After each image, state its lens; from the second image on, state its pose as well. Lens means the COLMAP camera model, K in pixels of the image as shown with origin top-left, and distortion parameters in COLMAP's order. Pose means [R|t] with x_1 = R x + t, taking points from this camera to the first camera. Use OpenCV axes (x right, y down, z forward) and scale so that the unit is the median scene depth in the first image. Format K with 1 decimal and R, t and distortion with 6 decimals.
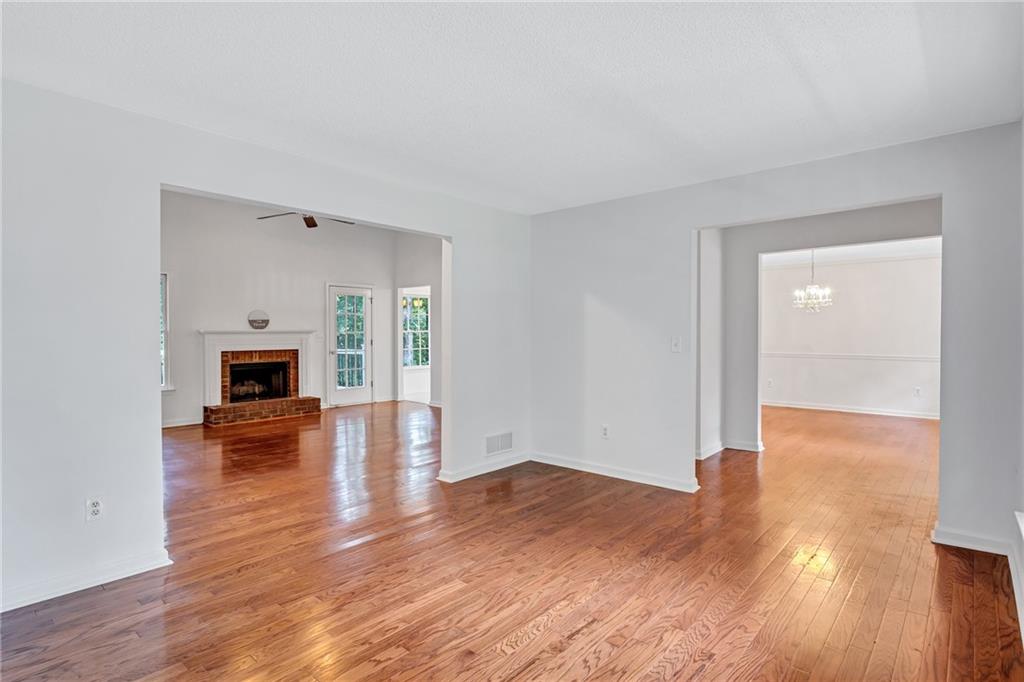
lens RADIAL K [[516.3, 0, 513.4], [0, 516.3, 335.1], [0, 0, 1]] dist [-0.014234, 0.001941]
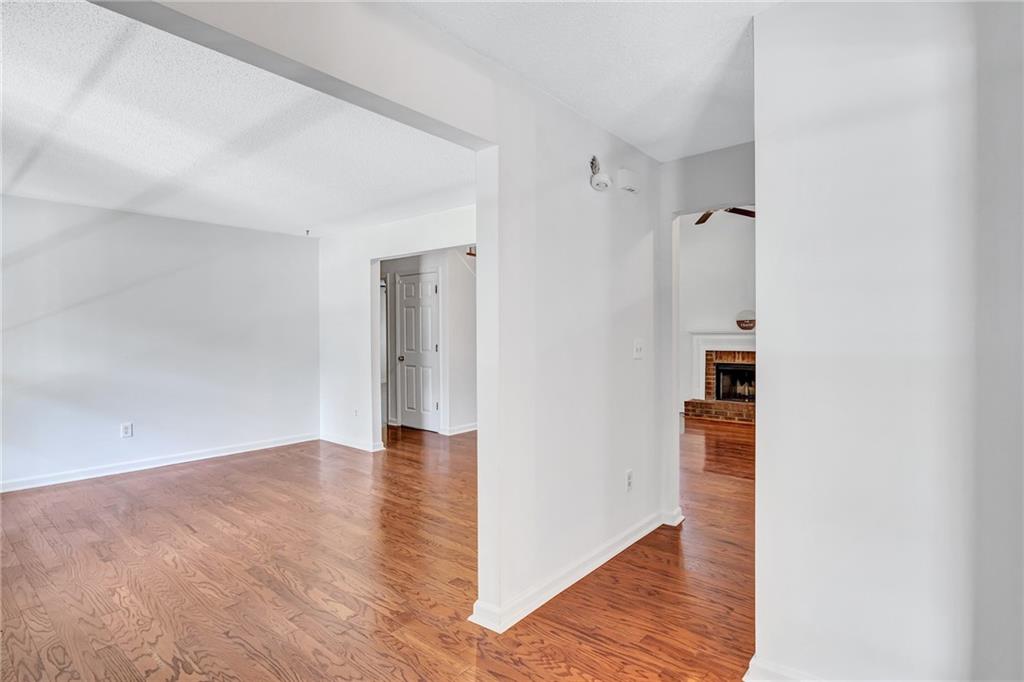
lens RADIAL K [[516.3, 0, 522.7], [0, 516.3, 338.7], [0, 0, 1]] dist [-0.014234, 0.001941]
pose [[0.041259, 0.012226, -0.999074, 0.477544], [-0.003193, 0.999922, 0.012105, -0.004999], [0.999143, 0.002690, 0.041295, 0.541482]]
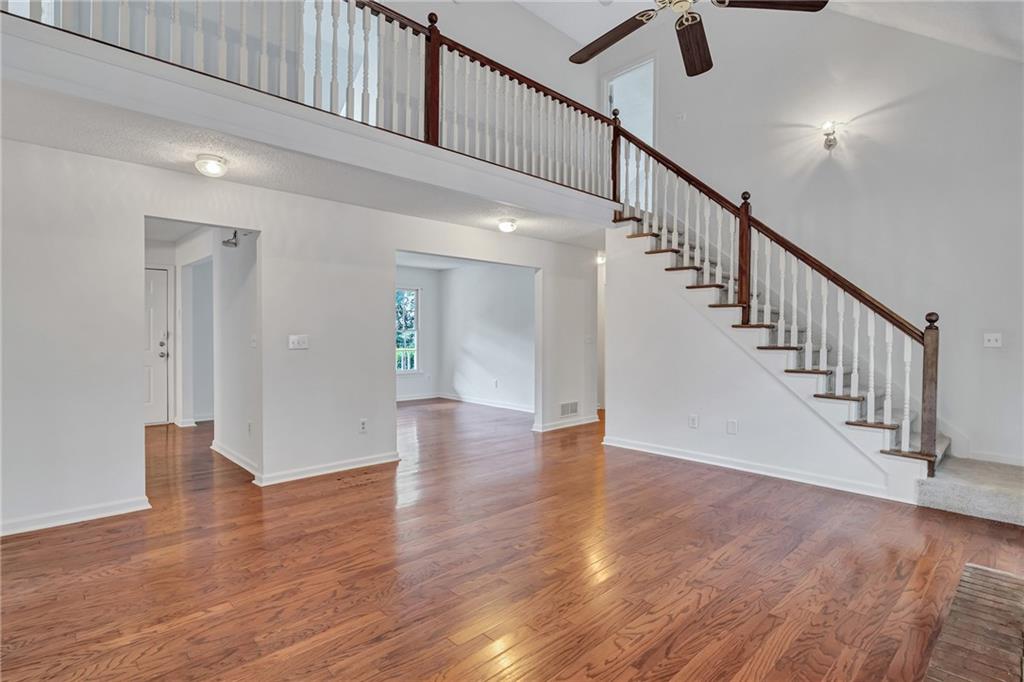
lens RADIAL K [[516.3, 0, 513.8], [0, 516.3, 337.0], [0, 0, 1]] dist [-0.014234, 0.001941]
pose [[-0.996244, -0.006619, 0.086341, -0.284731], [-0.005372, 0.999878, 0.014661, -0.005911], [-0.086427, 0.014142, -0.996158, 1.207720]]
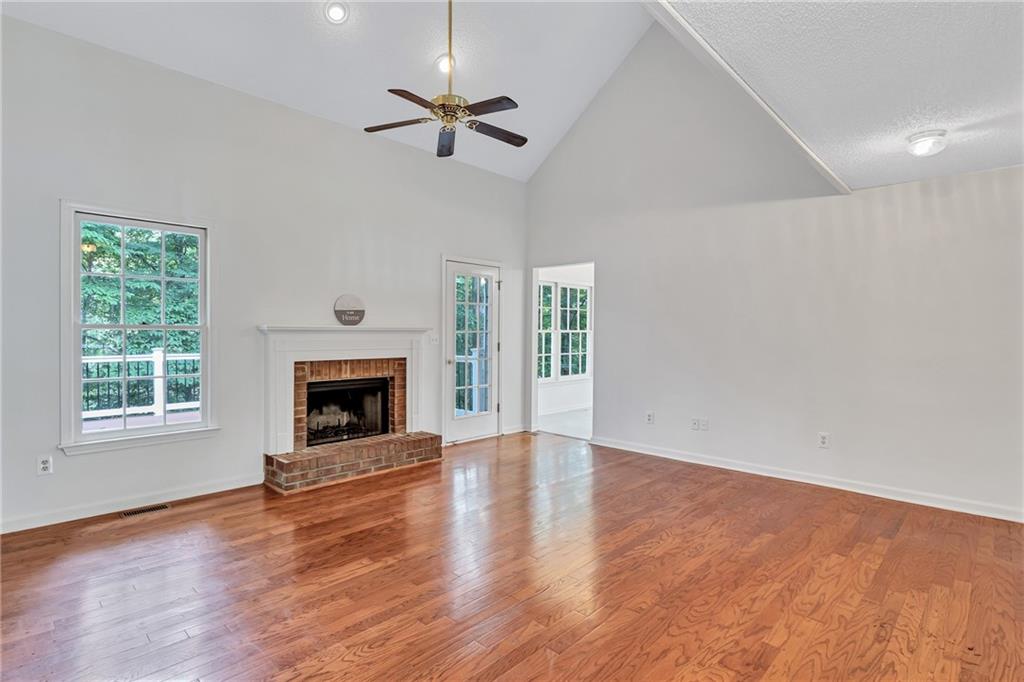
lens RADIAL K [[516.3, 0, 517.0], [0, 516.3, 334.0], [0, 0, 1]] dist [-0.014234, 0.001941]
pose [[0.999295, 0.009177, -0.036391, -0.274541], [-0.009289, 0.999953, -0.002911, -0.001130], [0.036363, 0.003247, 0.999333, 0.391702]]
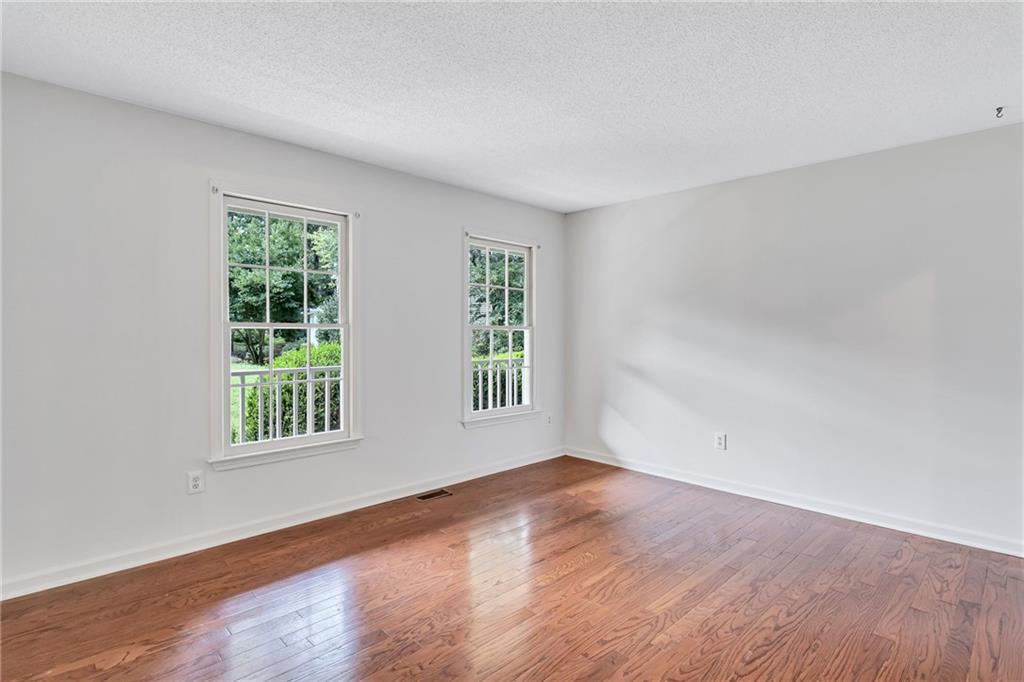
lens RADIAL K [[516.3, 0, 514.3], [0, 516.3, 341.1], [0, 0, 1]] dist [-0.014234, 0.001941]
pose [[-0.997884, -0.001526, 0.065008, 0.026759], [-0.000093, 0.999757, 0.022051, -0.000660], [-0.065026, 0.021998, -0.997641, 0.631581]]
